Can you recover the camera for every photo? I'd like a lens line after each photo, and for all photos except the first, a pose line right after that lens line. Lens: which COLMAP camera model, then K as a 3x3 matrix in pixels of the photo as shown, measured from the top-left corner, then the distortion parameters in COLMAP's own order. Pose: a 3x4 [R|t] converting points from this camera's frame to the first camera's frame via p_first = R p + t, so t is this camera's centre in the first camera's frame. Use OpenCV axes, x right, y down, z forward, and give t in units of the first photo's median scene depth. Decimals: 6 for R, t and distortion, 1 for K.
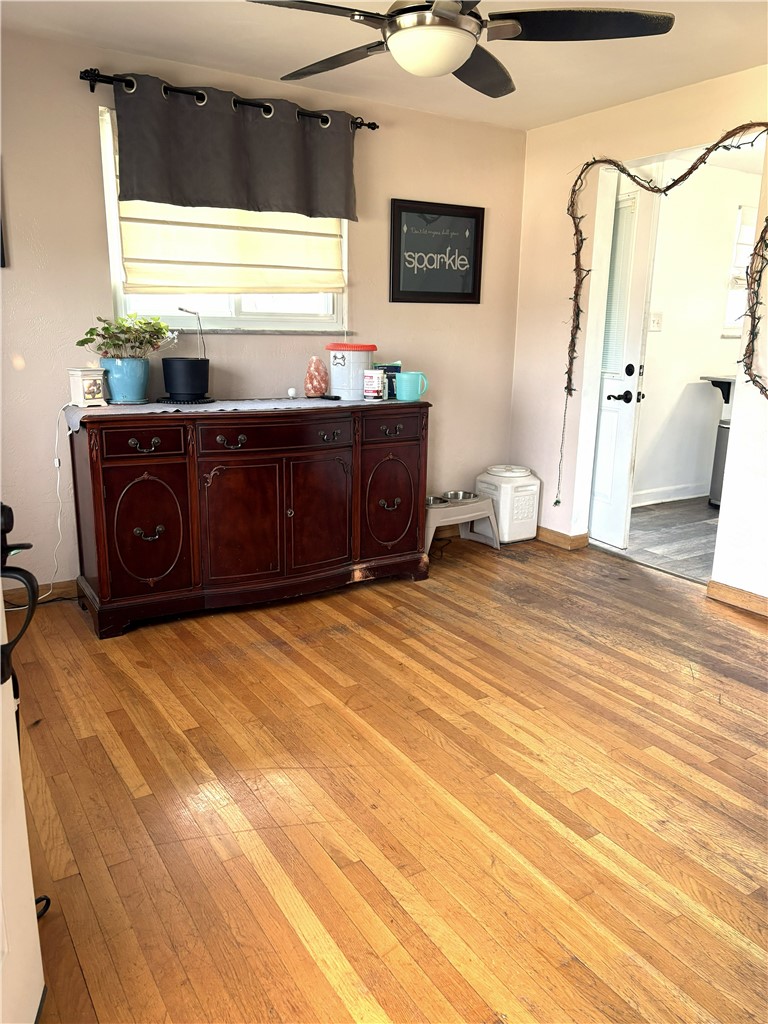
lens RADIAL K [[771.4, 0, 384.0], [0, 771.4, 512.0], [0, 0, 1]] dist [0.061645, -0.064040]
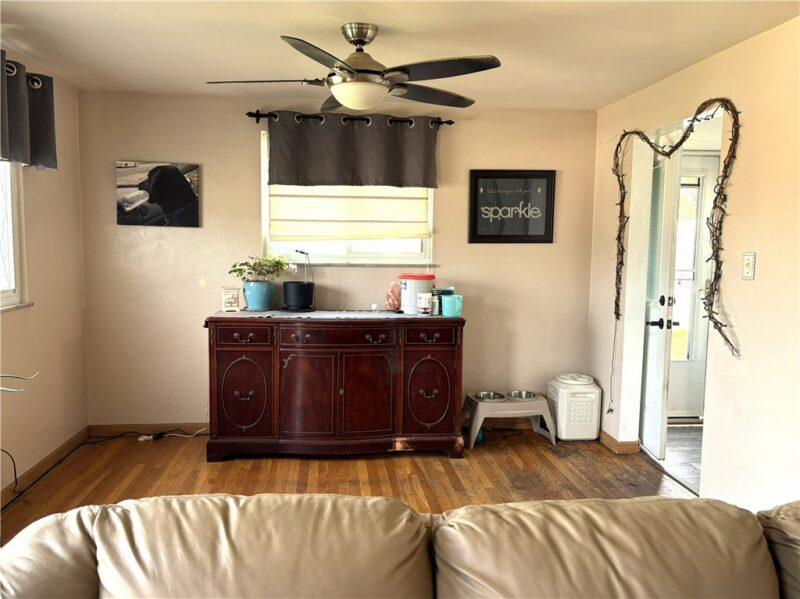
lens RADIAL K [[622.9, 0, 400.0], [0, 622.9, 299.5], [0, 0, 1]] dist [0.111417, -0.281726]
pose [[0.898299, 0.038806, -0.437667, 0.418217], [-0.104963, 0.986205, -0.127992, -0.027263], [0.426663, 0.160914, 0.889981, 0.007046]]
